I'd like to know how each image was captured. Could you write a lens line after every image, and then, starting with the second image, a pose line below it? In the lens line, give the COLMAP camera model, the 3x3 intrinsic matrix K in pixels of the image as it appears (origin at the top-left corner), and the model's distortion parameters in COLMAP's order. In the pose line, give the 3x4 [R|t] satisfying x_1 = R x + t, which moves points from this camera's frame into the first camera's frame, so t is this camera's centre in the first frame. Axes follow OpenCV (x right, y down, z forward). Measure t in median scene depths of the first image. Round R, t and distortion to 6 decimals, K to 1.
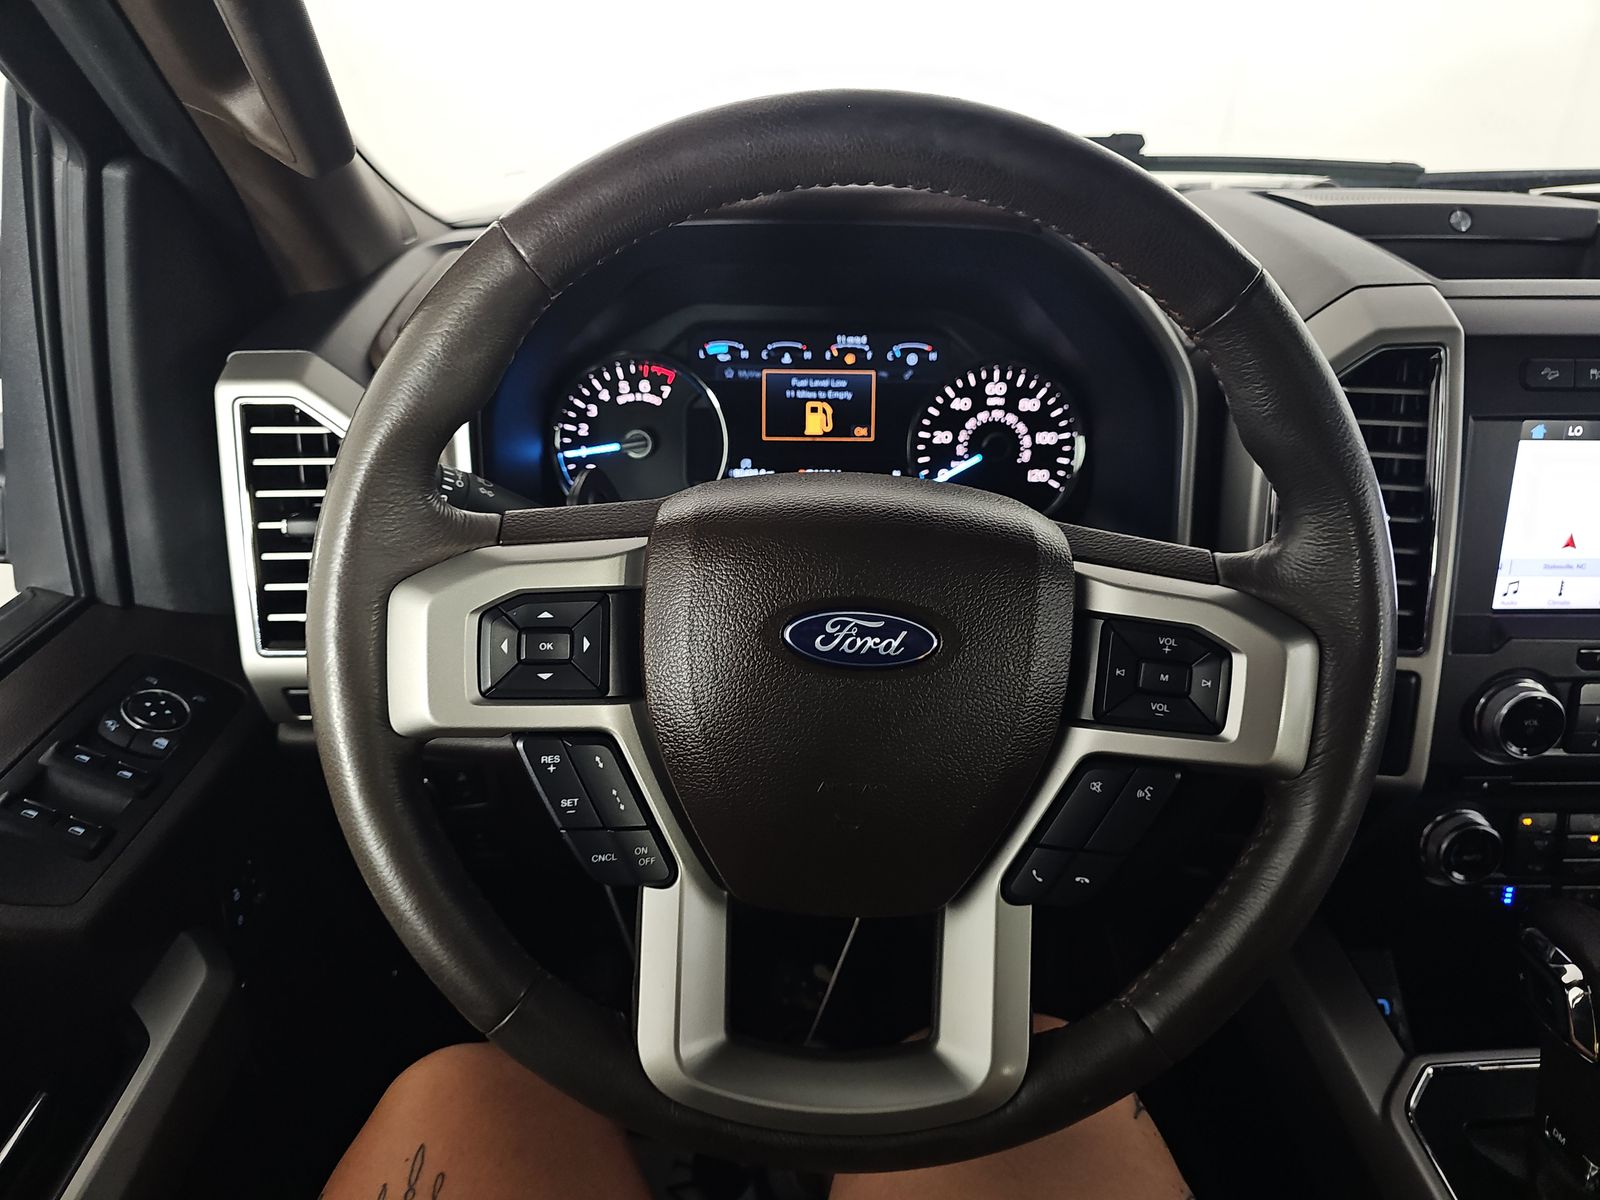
lens RADIAL K [[1069.3, 0, 806.7], [0, 1069.3, 606.3], [0, 0, 1]] dist [0.036867, -0.033562]
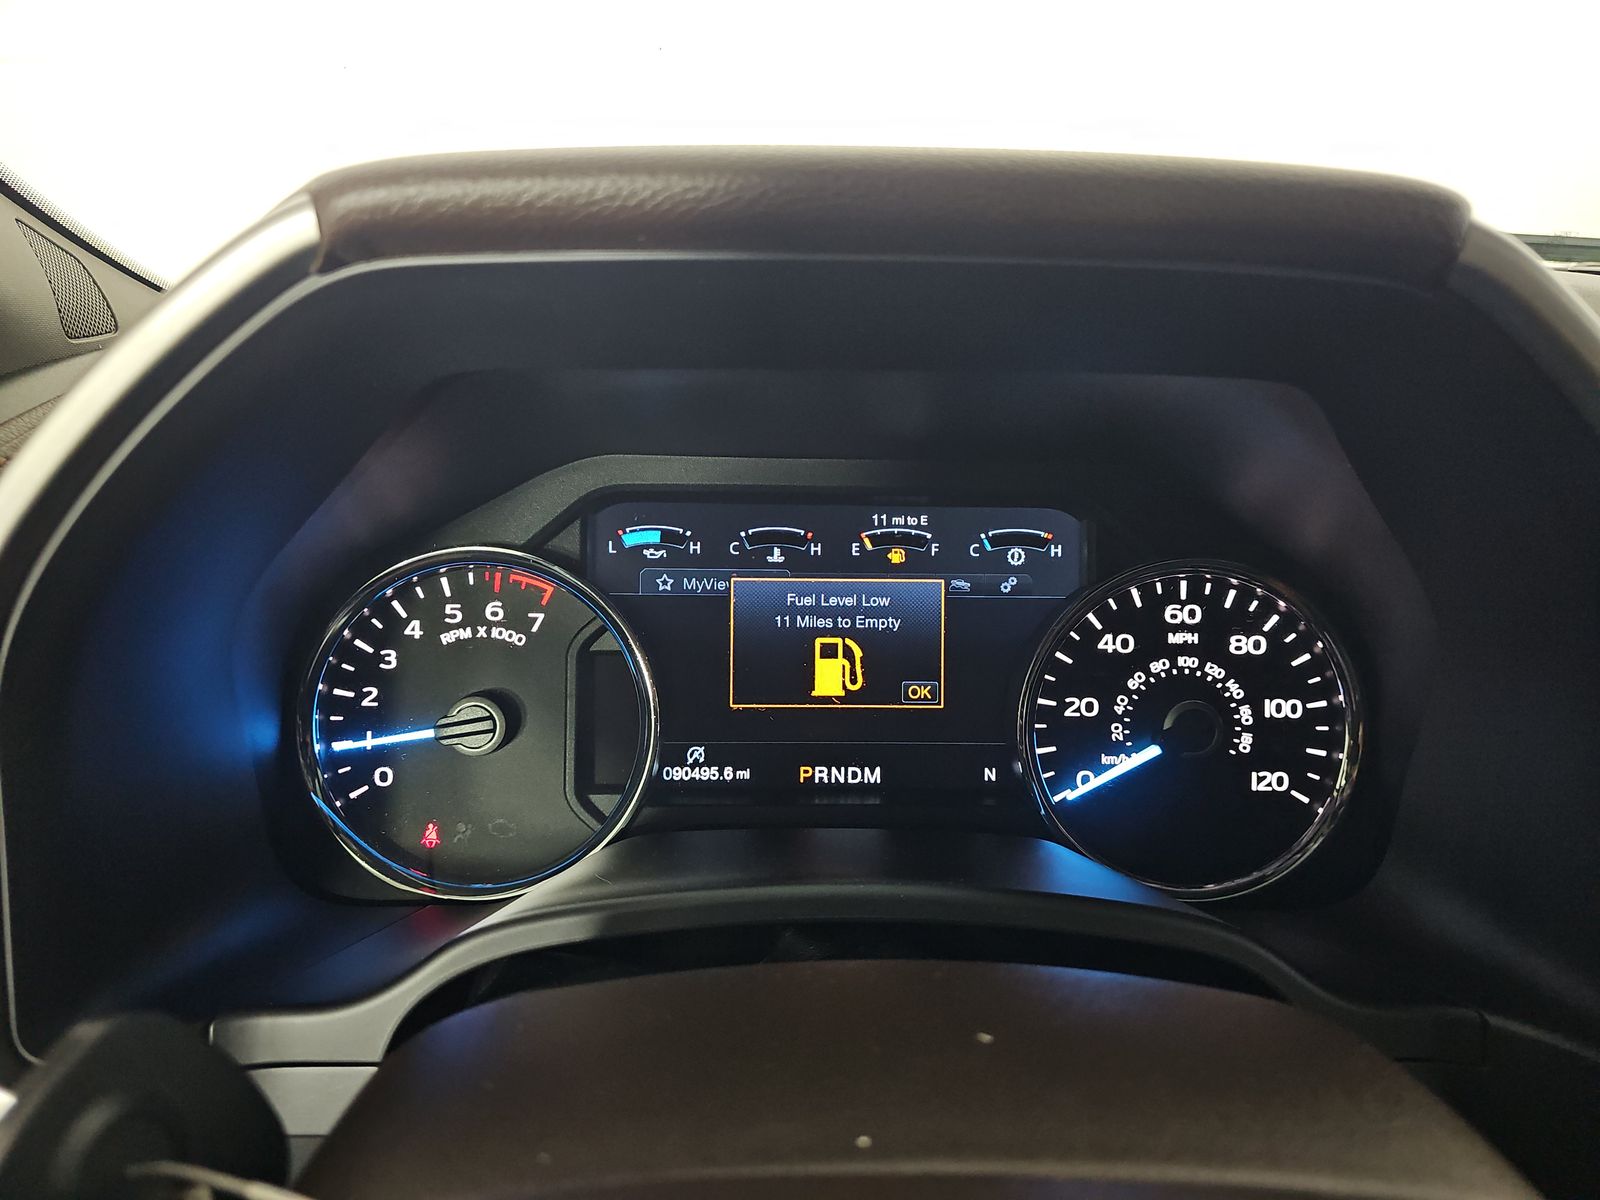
lens RADIAL K [[1069.3, 0, 790.0], [0, 1069.3, 598.9], [0, 0, 1]] dist [0.036867, -0.033562]
pose [[0.999702, -0.000648, 0.024394, -0.024745], [0.003755, 0.991826, -0.127545, -0.144771], [-0.024112, 0.127598, 0.991533, 0.490956]]
